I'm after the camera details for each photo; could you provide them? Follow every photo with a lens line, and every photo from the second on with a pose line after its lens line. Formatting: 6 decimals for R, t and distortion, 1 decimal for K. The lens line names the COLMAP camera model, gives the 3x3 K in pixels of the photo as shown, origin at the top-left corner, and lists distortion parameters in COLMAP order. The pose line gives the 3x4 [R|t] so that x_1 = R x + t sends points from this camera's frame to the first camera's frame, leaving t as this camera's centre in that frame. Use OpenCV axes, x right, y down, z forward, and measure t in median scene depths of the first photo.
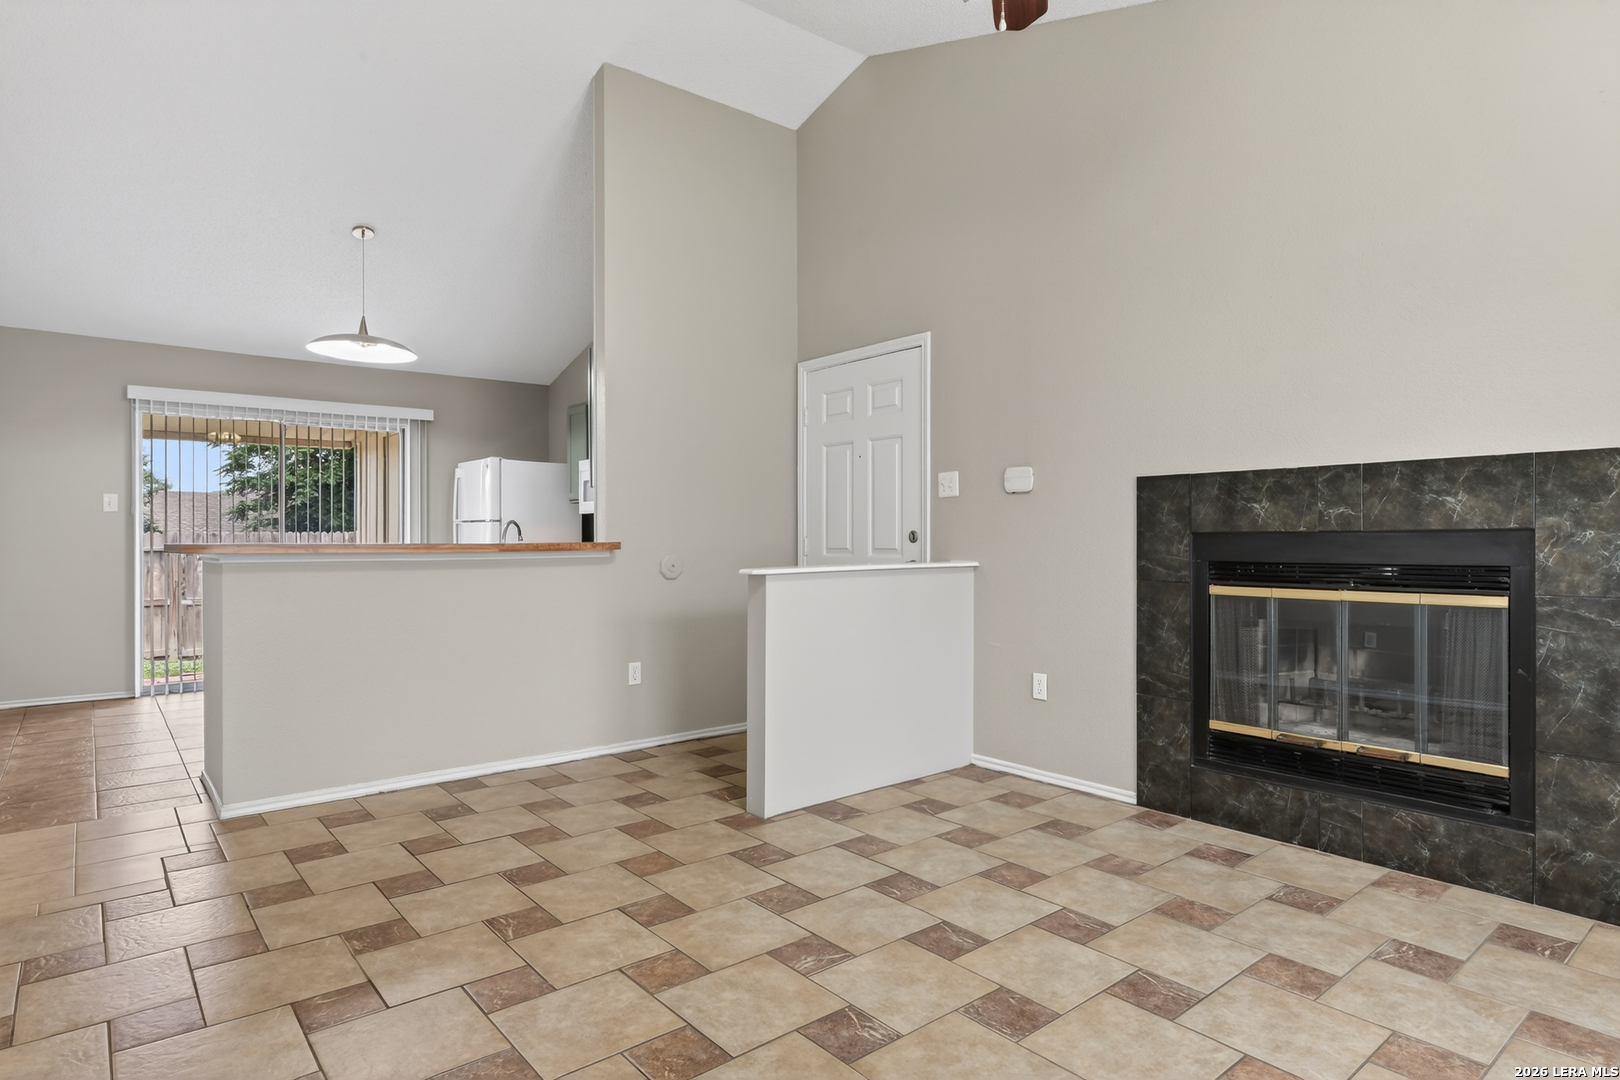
lens RADIAL K [[879.3, 0, 817.4], [0, 879.3, 542.6], [0, 0, 1]] dist [-0.006902, -0.004492]
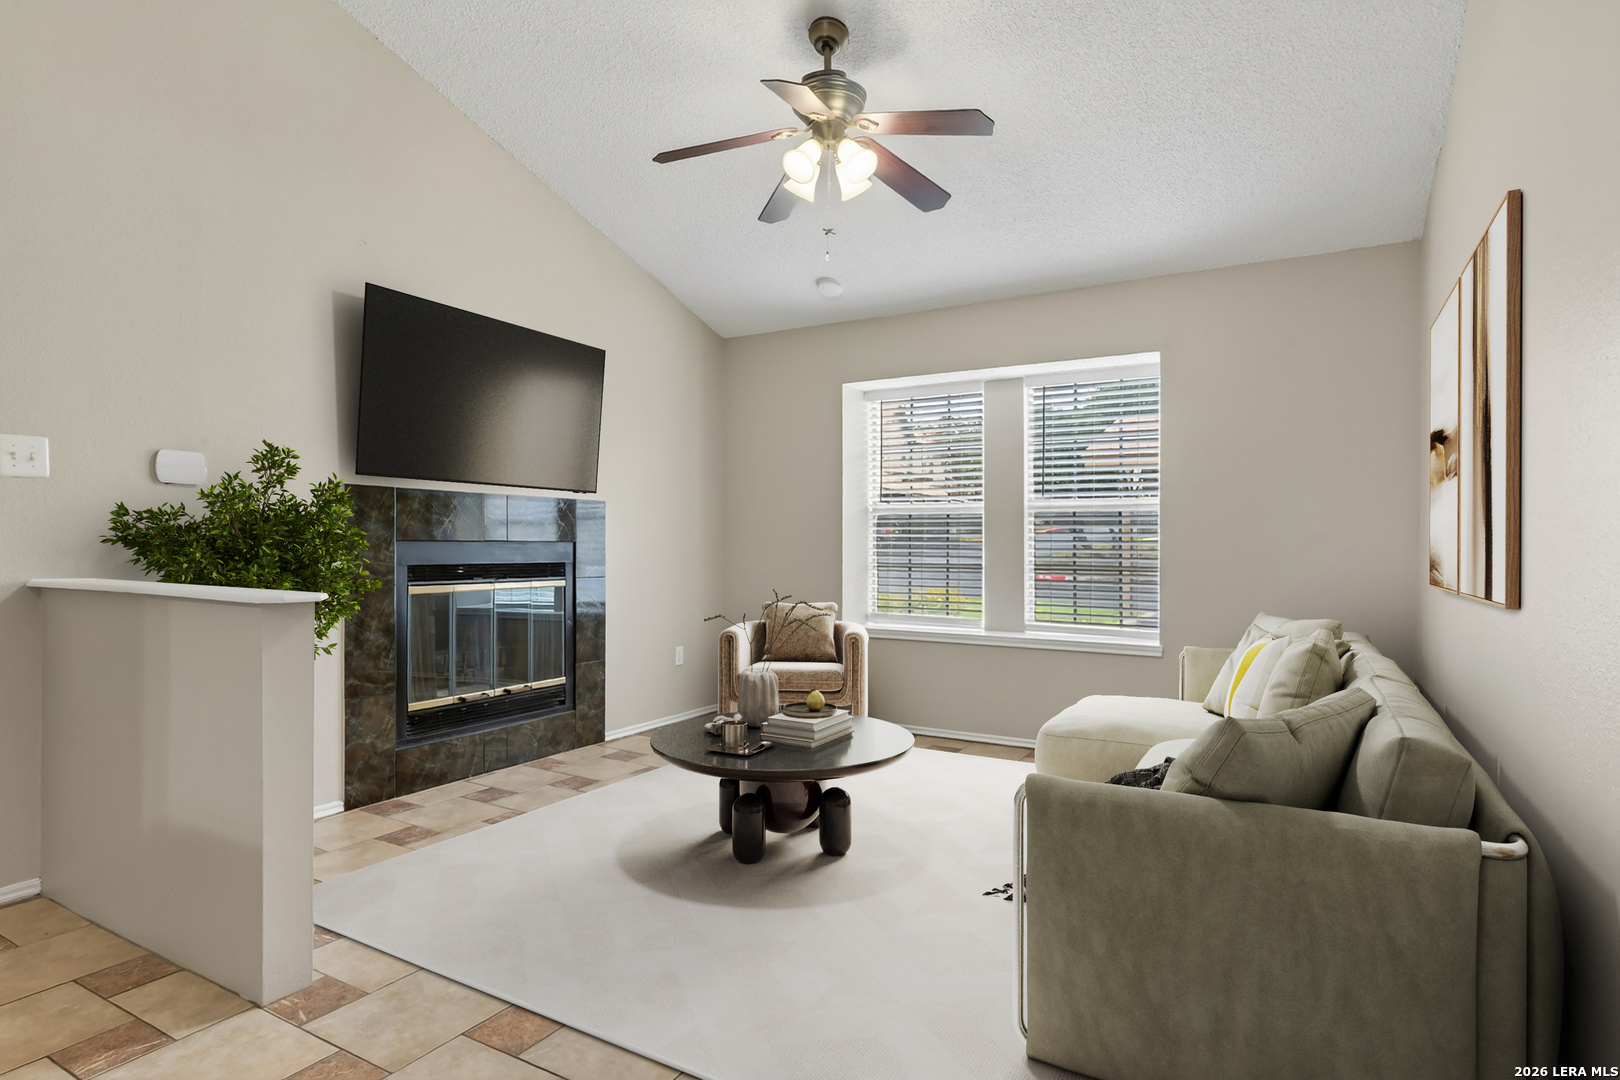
lens RADIAL K [[856.1, 0, 799.2], [0, 856.1, 553.7], [0, 0, 1]] dist [-0.002409, -0.004592]
pose [[-0.336043, -0.007493, 0.941817, -0.861922], [-0.002616, 0.999972, 0.007023, -0.003565], [-0.941843, -0.000103, -0.336053, 0.995895]]
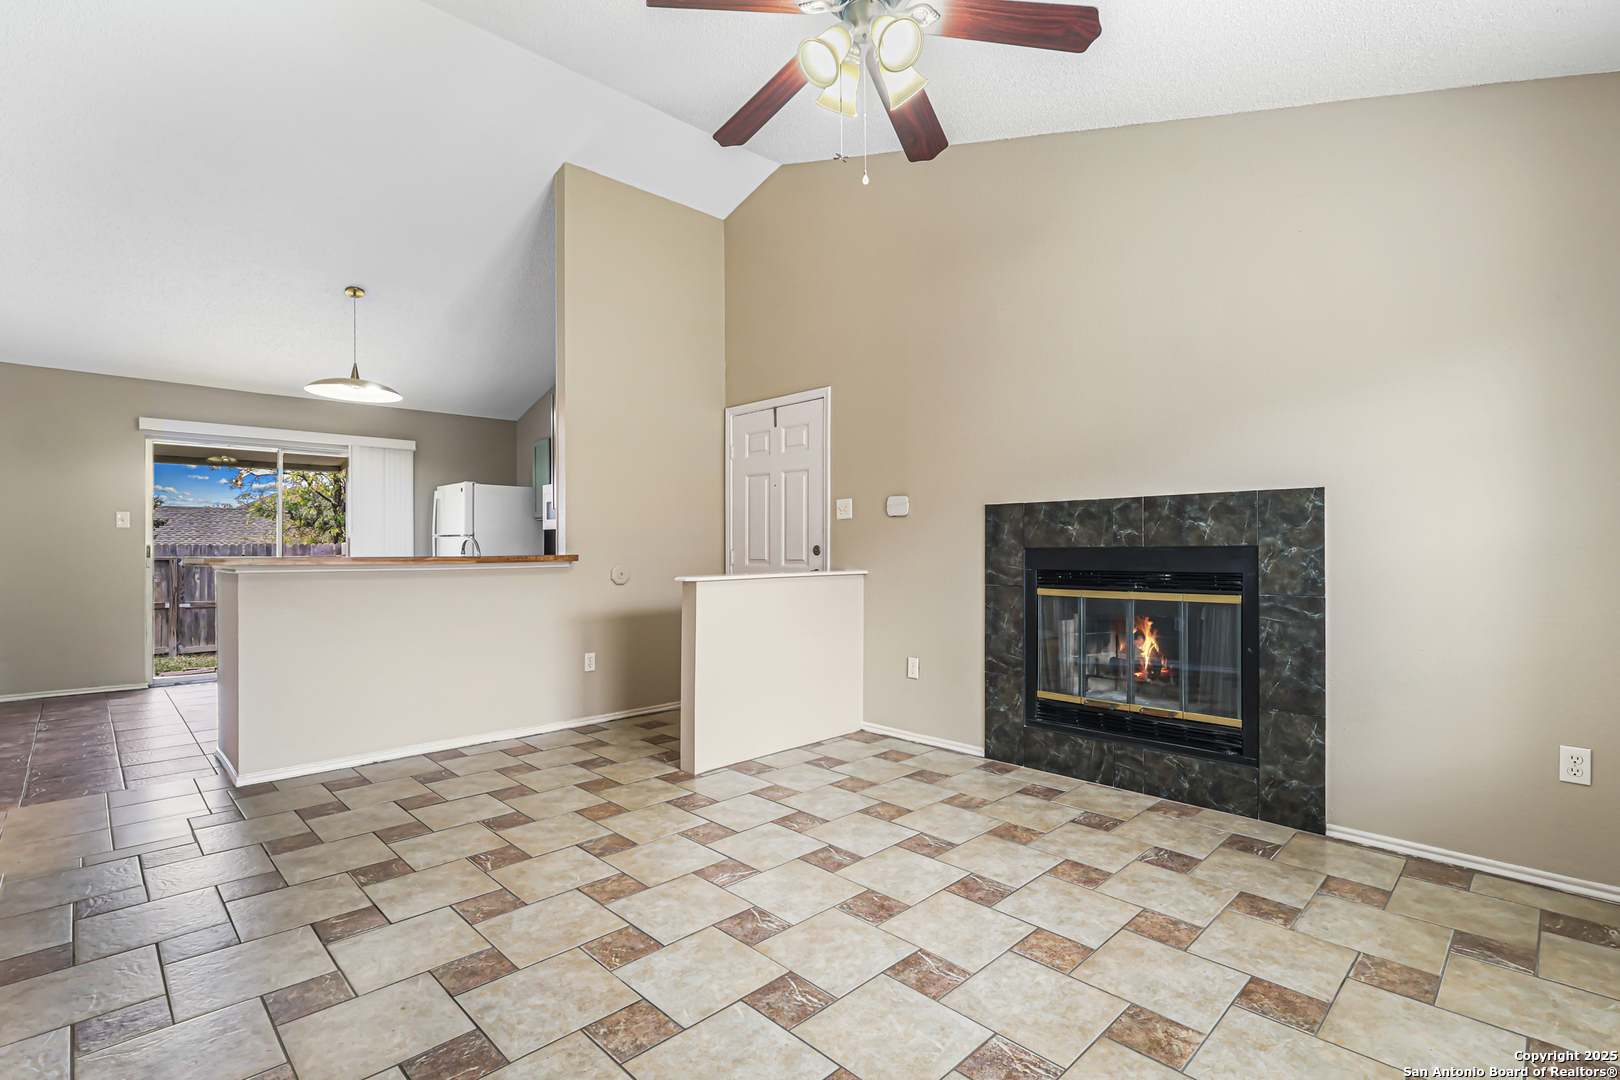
lens RADIAL K [[749.6, 0, 813.9], [0, 749.6, 548.0], [0, 0, 1]] dist [-0.009205, 0.003538]
pose [[0.996399, 0.000078, 0.084794, 0.021554], [0.000327, 0.999989, -0.004772, -0.006536], [-0.084793, 0.004782, 0.996387, -0.097458]]
